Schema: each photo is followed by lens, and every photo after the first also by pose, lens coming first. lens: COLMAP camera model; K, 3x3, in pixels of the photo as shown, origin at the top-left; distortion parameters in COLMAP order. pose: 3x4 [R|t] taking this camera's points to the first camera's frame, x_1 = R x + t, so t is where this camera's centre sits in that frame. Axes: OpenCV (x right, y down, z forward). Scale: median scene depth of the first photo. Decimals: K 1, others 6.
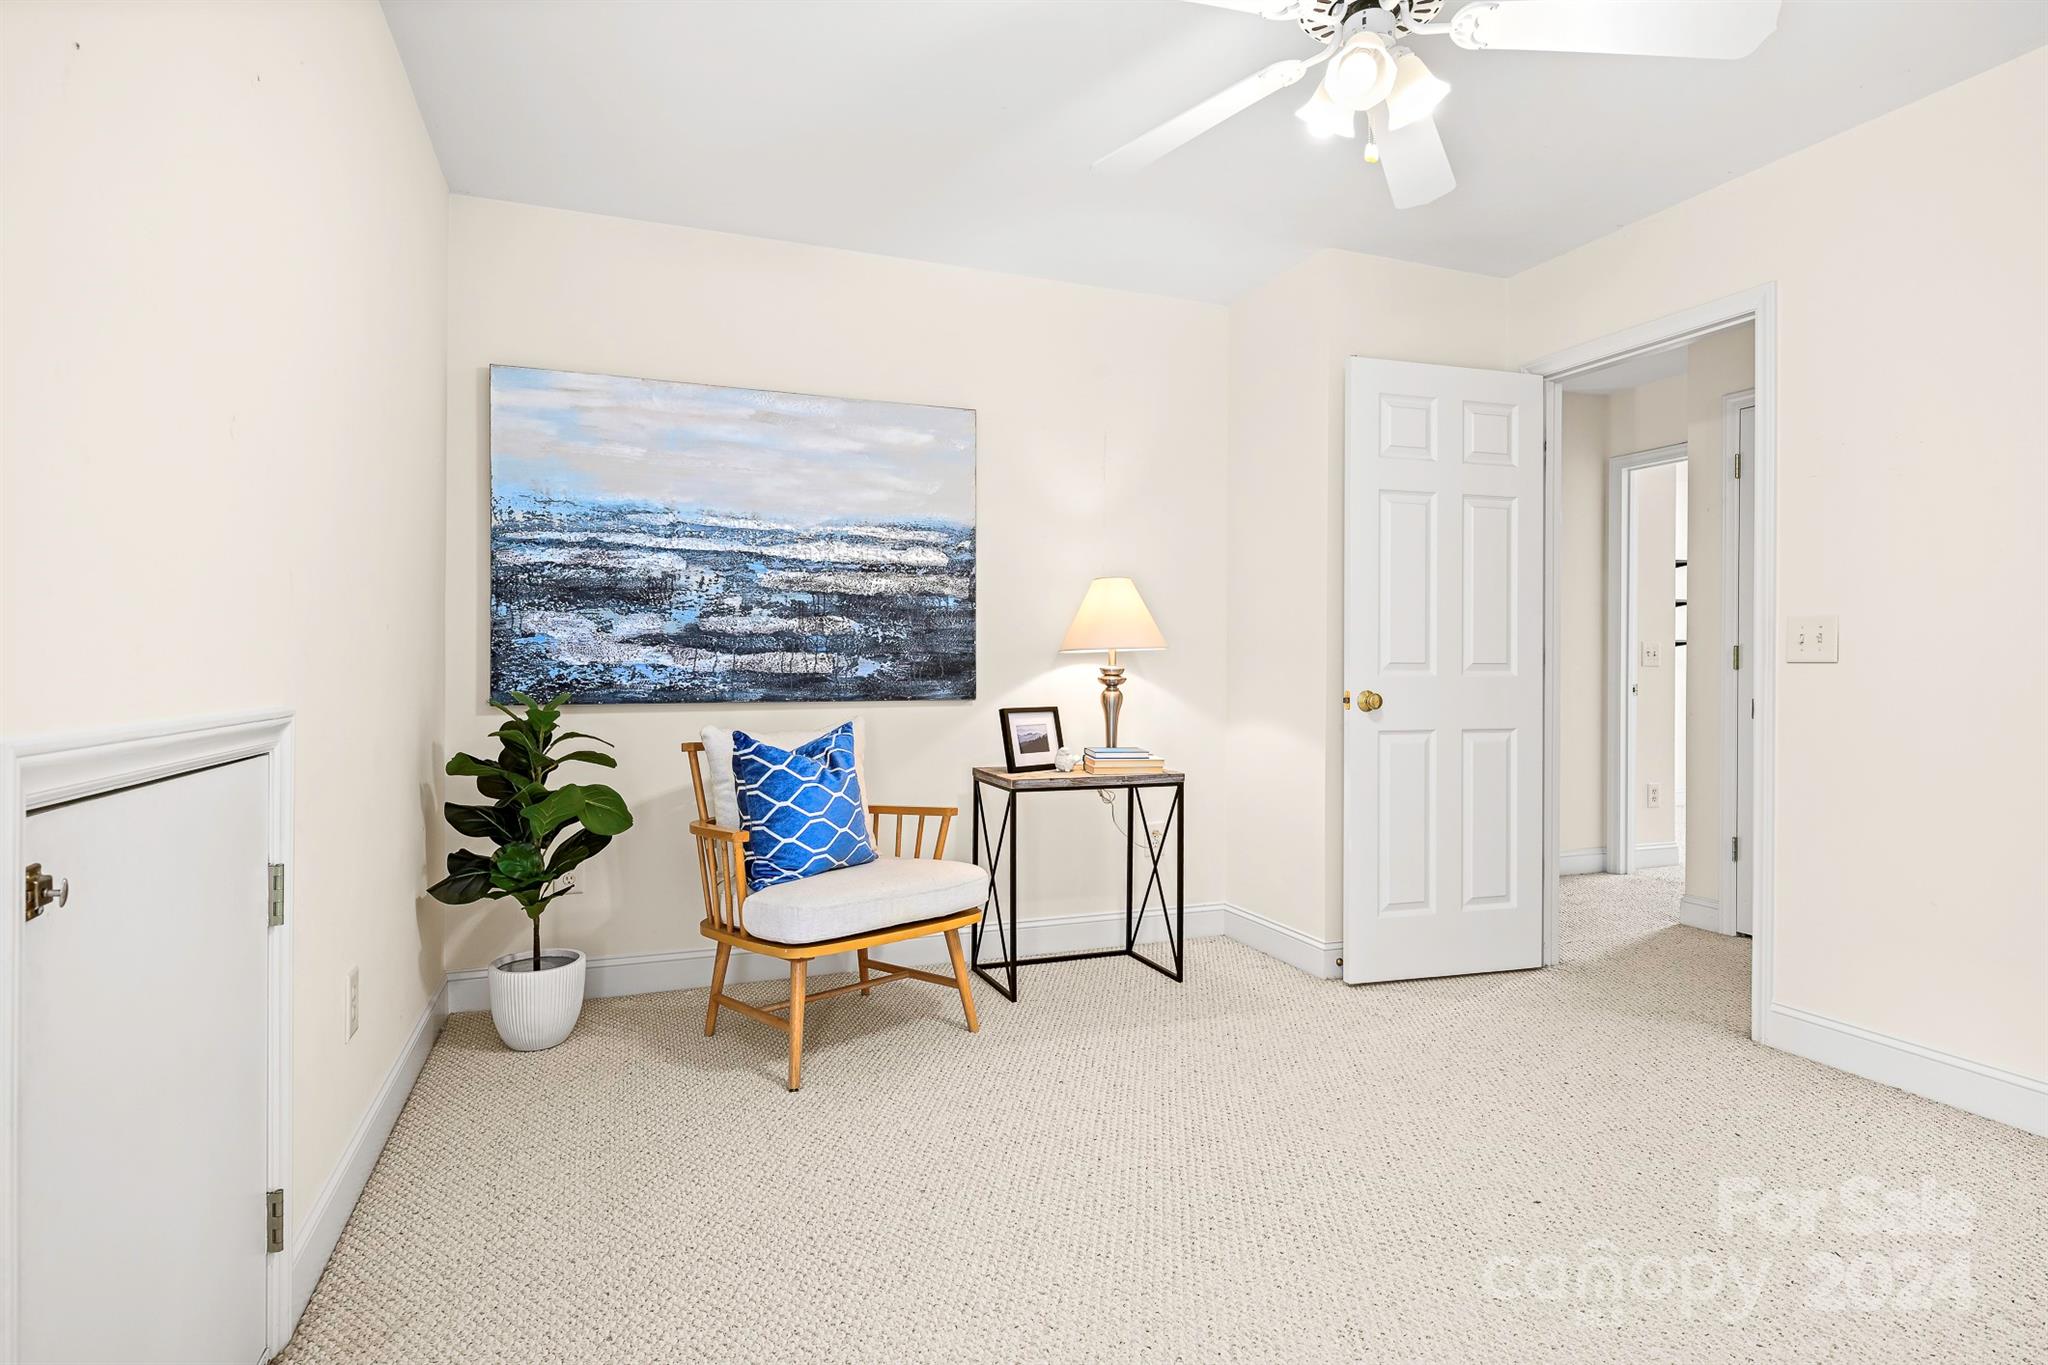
lens RADIAL K [[1039.1, 0, 1019.9], [0, 1039.1, 672.6], [0, 0, 1]] dist [-0.003187, -0.000679]
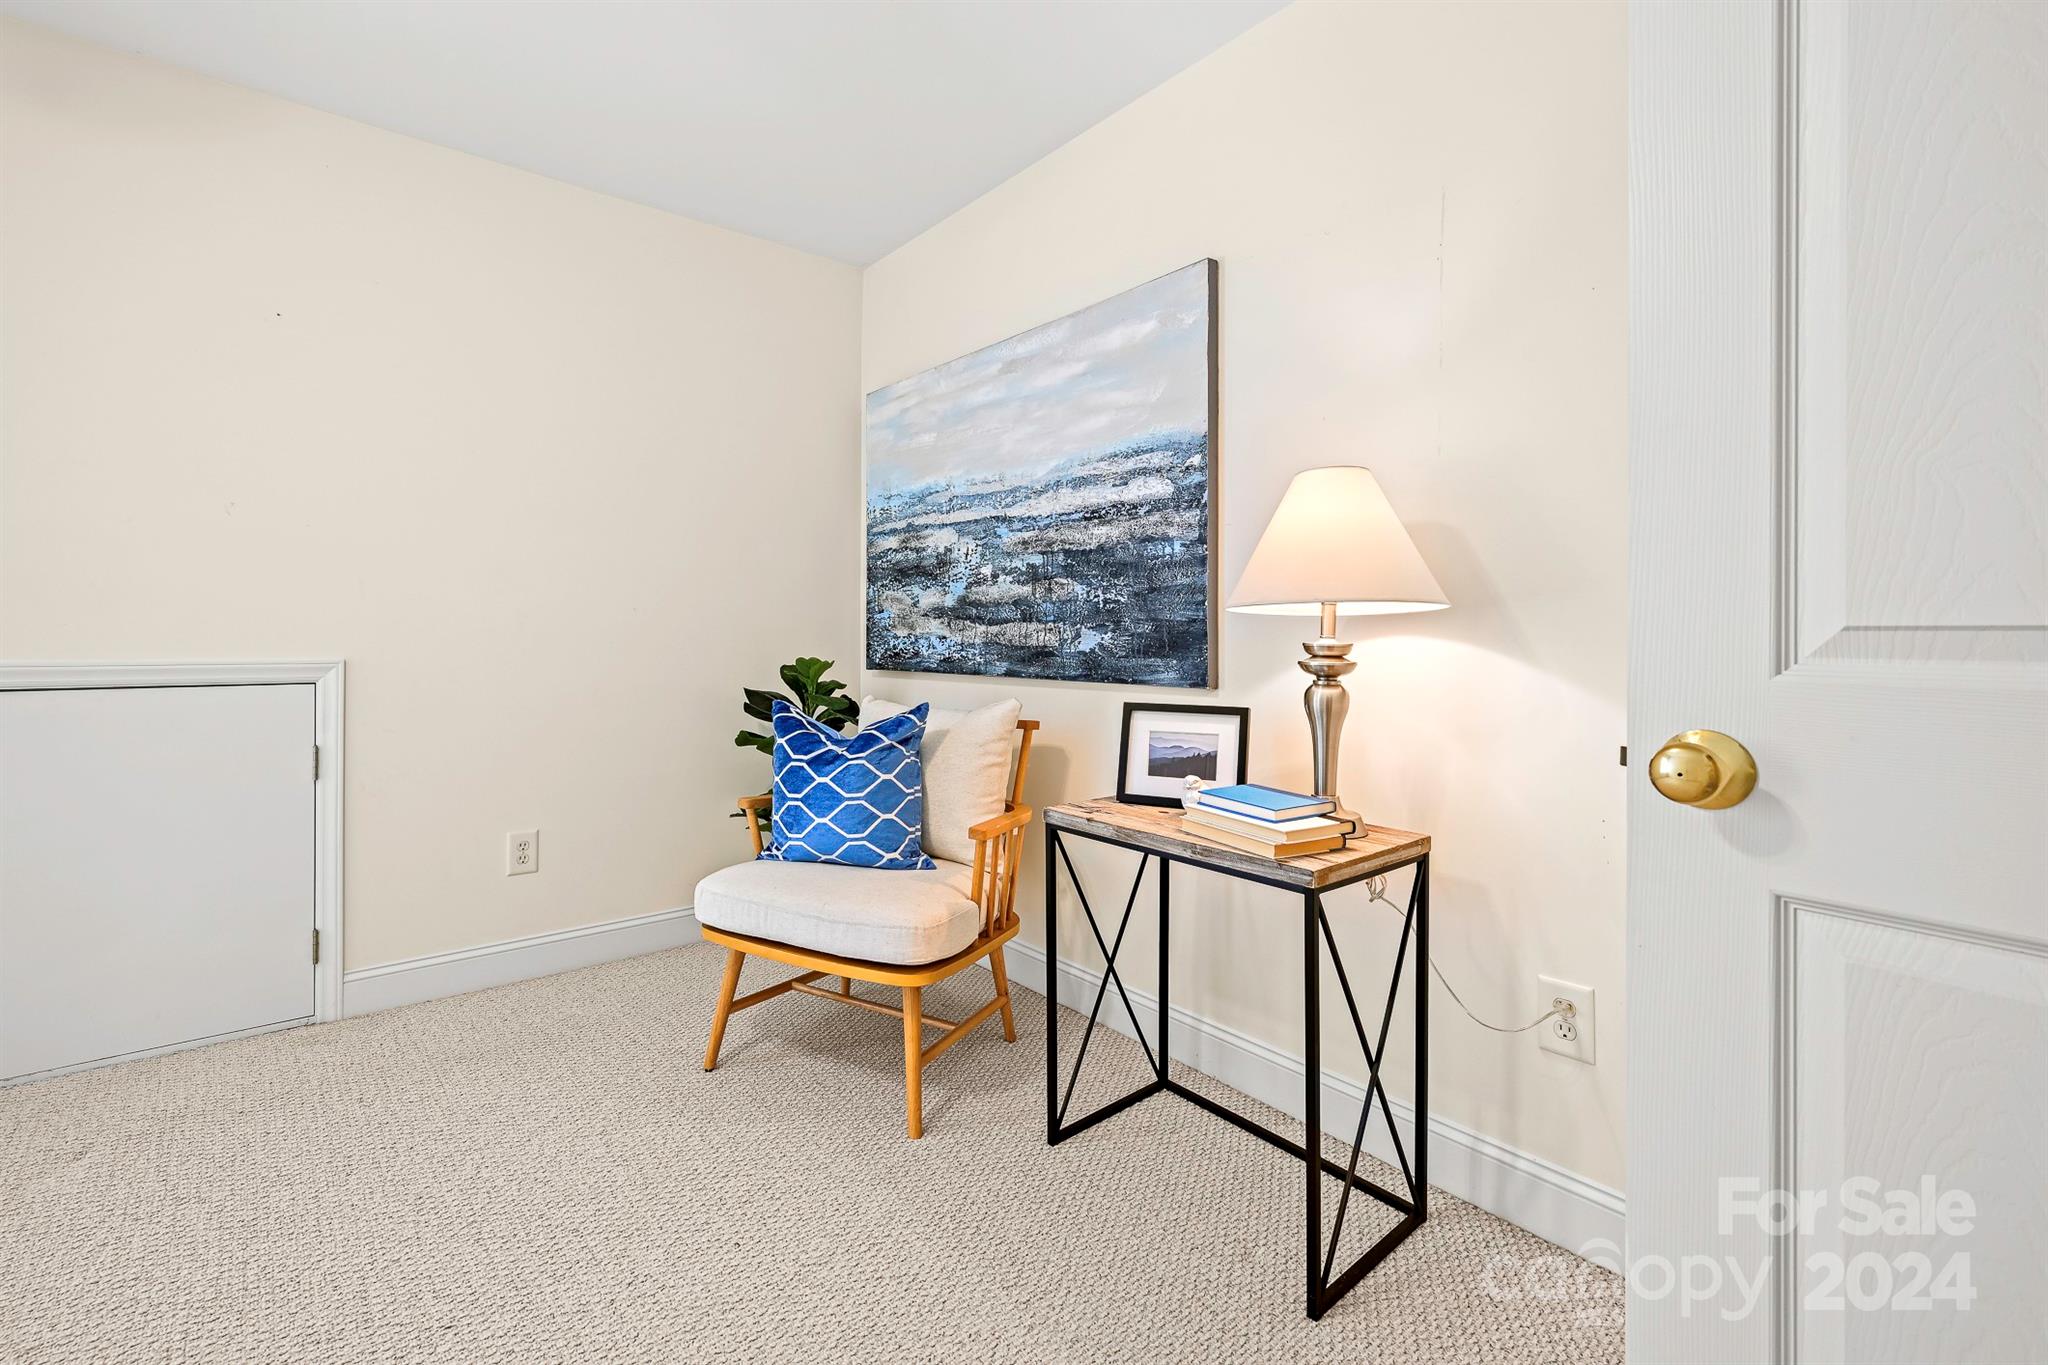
lens RADIAL K [[892.1, 0, 983.2], [0, 892.1, 634.4], [0, 0, 1]] dist [0.002136, -0.000060]
pose [[0.297768, -0.002790, -0.954634, 0.497338], [-0.011205, 0.999917, -0.006417, -0.003972], [0.954572, 0.012608, 0.297712, 0.740142]]
